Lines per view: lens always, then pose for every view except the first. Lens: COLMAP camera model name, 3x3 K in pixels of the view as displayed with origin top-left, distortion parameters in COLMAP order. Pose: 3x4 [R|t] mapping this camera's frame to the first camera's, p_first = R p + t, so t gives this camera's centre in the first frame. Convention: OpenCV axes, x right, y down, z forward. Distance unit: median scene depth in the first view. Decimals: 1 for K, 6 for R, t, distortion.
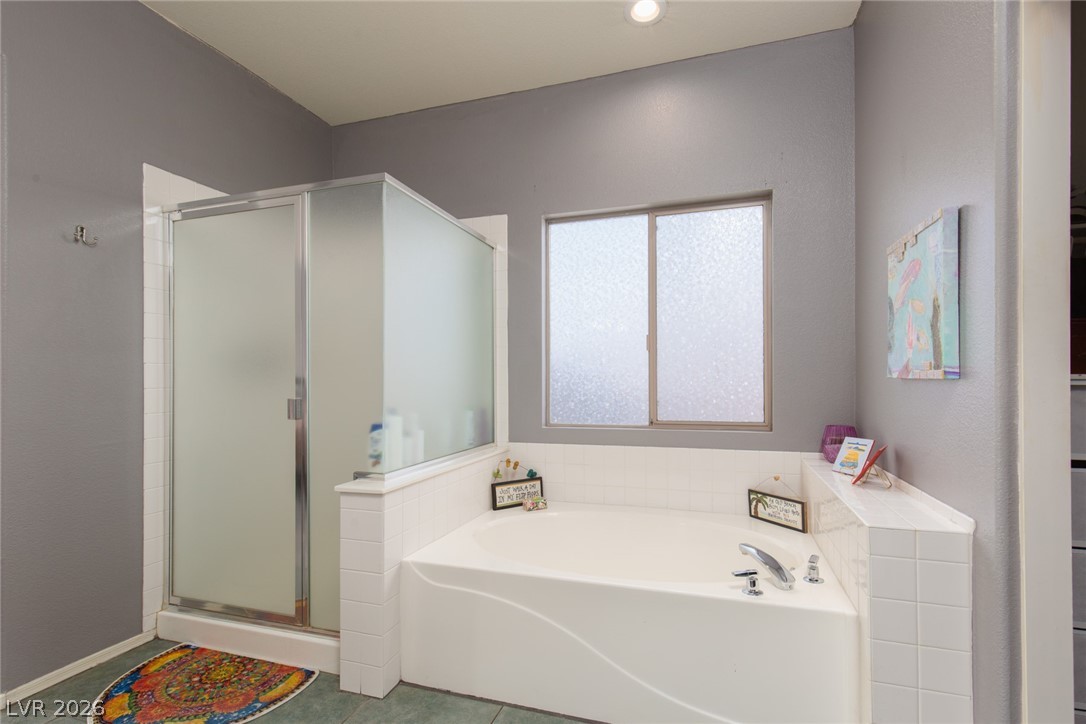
lens RADIAL K [[505.2, 0, 545.6], [0, 505.2, 375.1], [0, 0, 1]] dist [0.007335, -0.000102]
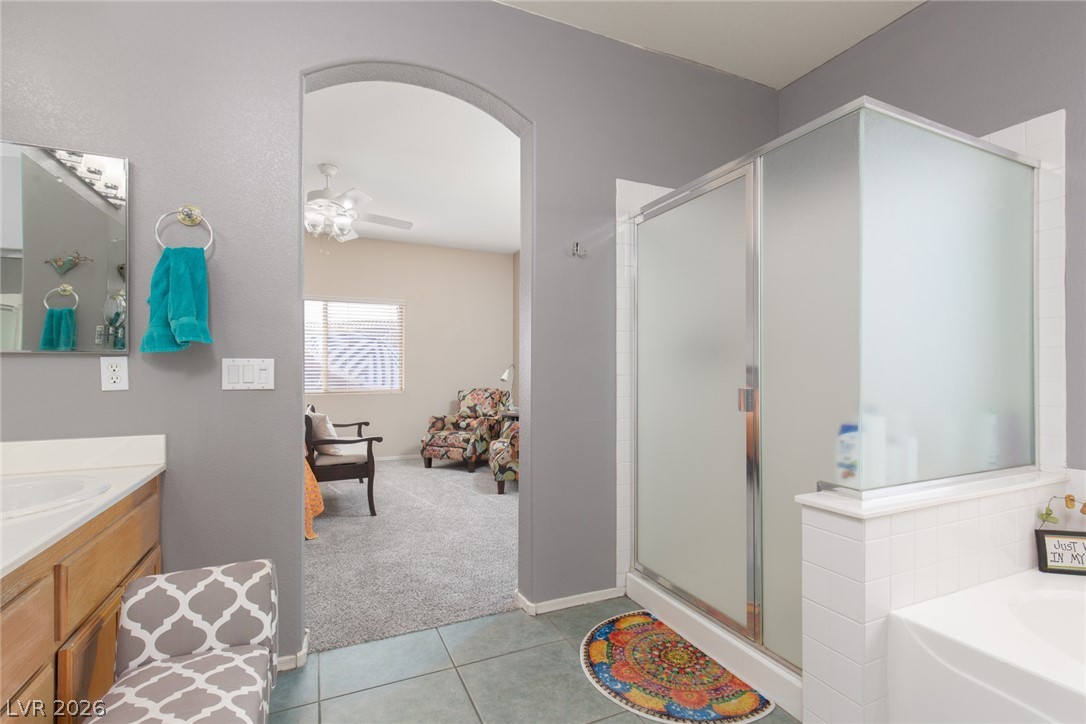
lens RADIAL K [[492.6, 0, 563.1], [0, 492.6, 364.8], [0, 0, 1]] dist [0.002020, -0.000636]
pose [[0.710570, 0.000168, -0.703626, -0.104470], [0.000795, 0.999999, 0.001042, 0.002759], [0.703626, -0.001300, 0.710570, 0.138165]]
